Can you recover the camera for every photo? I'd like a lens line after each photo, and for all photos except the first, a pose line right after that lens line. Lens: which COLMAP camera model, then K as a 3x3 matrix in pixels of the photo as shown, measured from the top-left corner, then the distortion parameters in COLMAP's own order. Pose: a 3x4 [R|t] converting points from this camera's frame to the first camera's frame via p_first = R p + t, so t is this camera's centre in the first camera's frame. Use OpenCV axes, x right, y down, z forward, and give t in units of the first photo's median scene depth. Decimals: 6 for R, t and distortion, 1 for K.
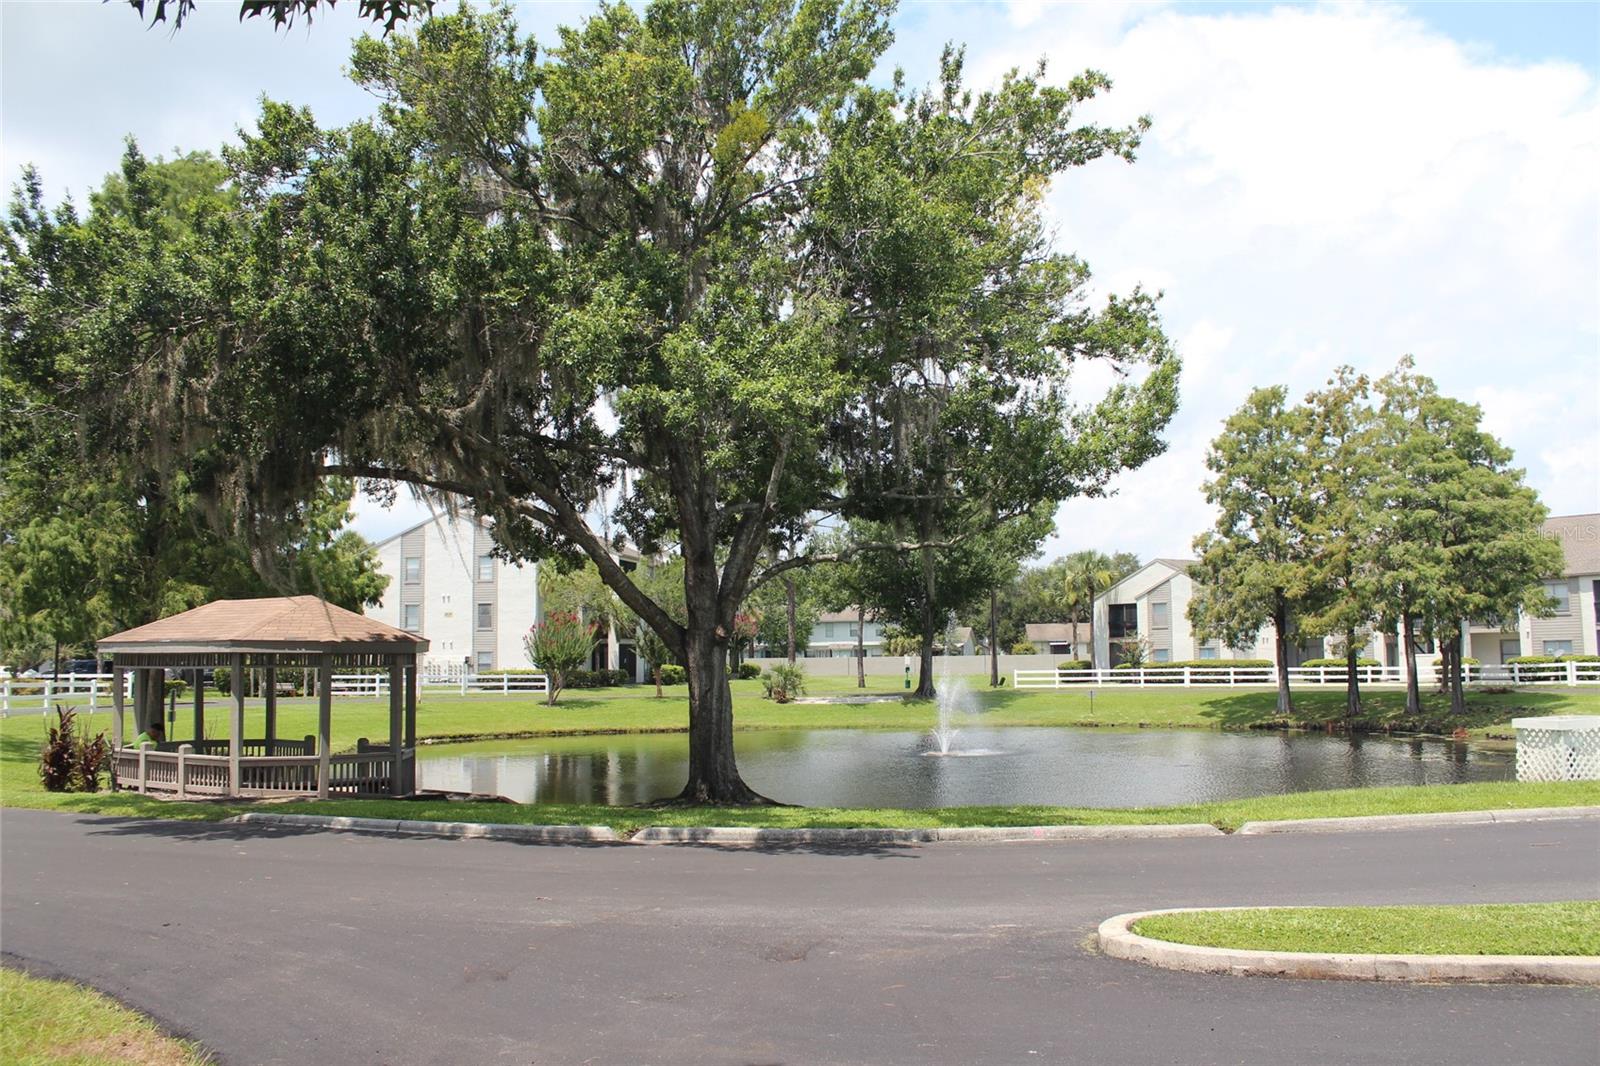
lens RADIAL K [[1346.0, 0, 800.0], [0, 1346.0, 533.0], [0, 0, 1]] dist [-0.188225, 0.152282]
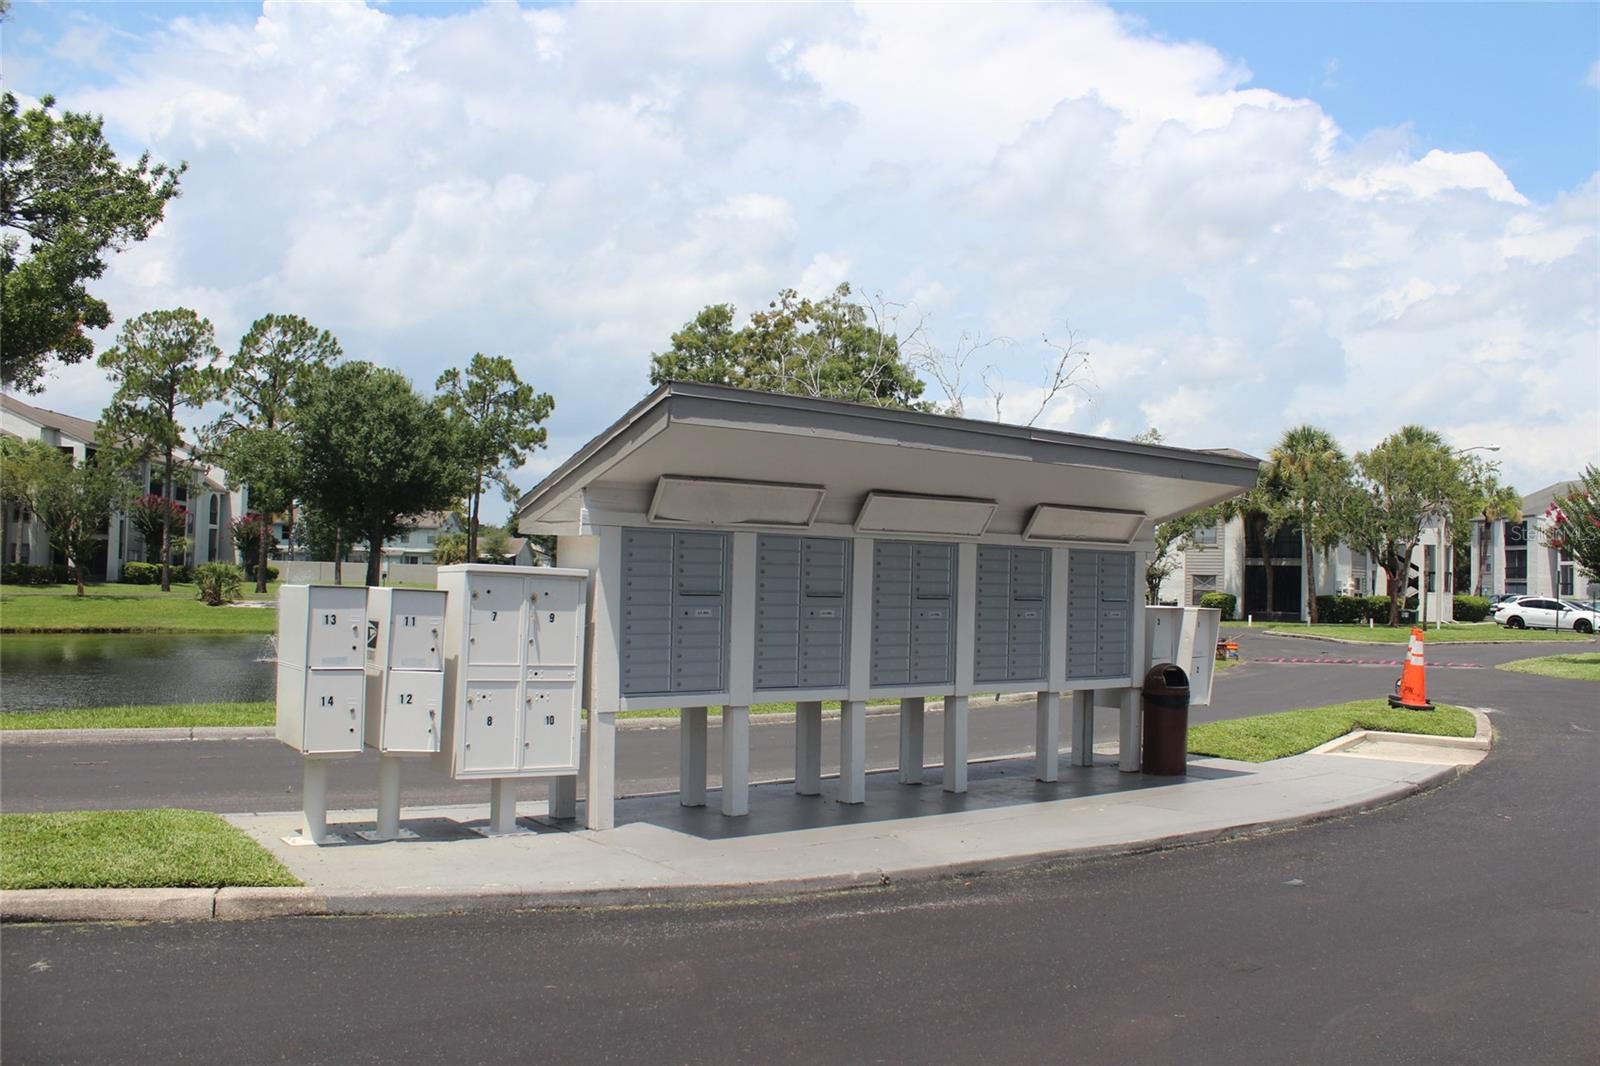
lens RADIAL K [[1346.0, 0, 800.0], [0, 1346.0, 533.0], [0, 0, 1]] dist [-0.188225, 0.152282]
pose [[0.961597, 0.039397, 0.271624, 0.153282], [-0.056702, 0.996811, 0.056156, -0.000358], [-0.268546, -0.069401, 0.960764, 0.002026]]
